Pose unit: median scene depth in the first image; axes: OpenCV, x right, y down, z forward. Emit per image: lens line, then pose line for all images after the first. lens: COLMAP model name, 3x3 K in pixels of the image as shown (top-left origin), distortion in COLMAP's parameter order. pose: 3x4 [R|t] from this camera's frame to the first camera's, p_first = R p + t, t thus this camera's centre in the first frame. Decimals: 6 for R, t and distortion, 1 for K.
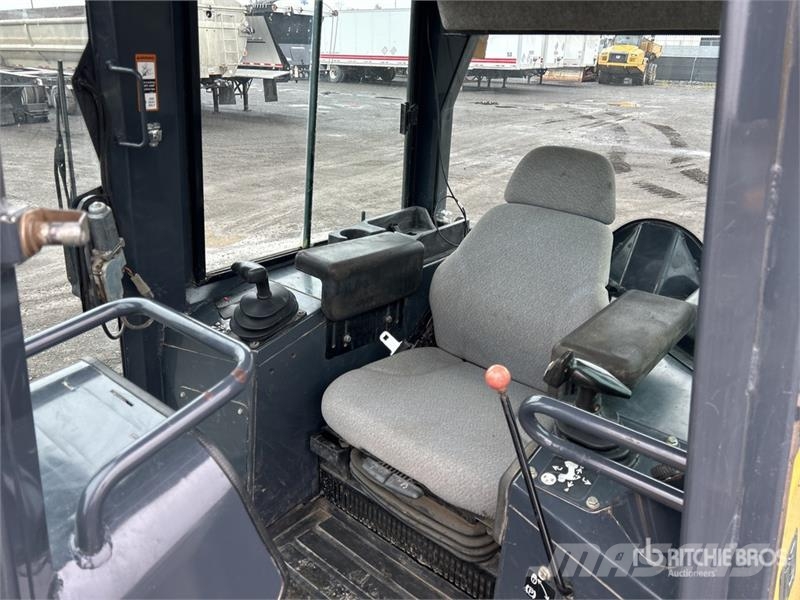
lens RADIAL K [[602.0, 0, 401.3], [0, 602.0, 295.0], [0, 0, 1]] dist [0.041270, -0.041994]
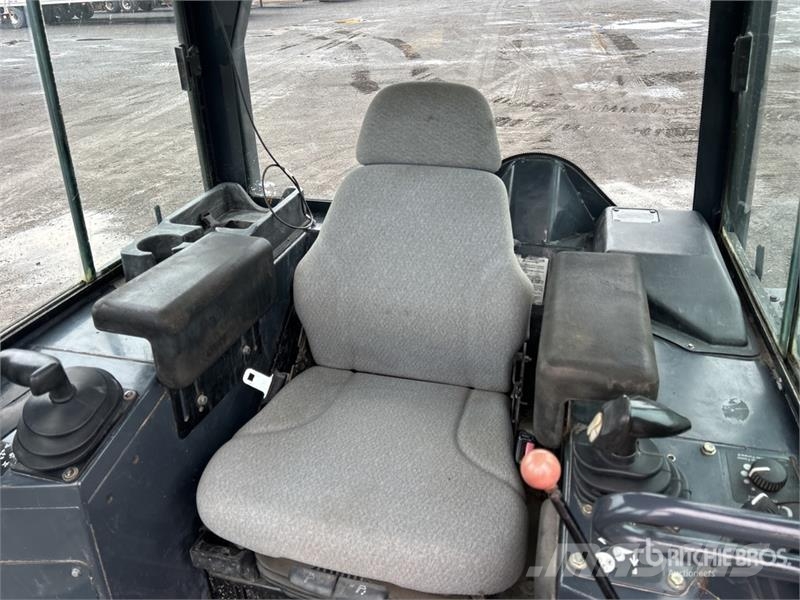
lens RADIAL K [[602.0, 0, 408.8], [0, 602.0, 301.3], [0, 0, 1]] dist [0.041270, -0.041994]
pose [[0.906380, -0.257348, 0.335034, -0.072793], [0.216905, 0.964019, 0.153687, -0.088048], [-0.362530, -0.066628, 0.929588, 0.242422]]
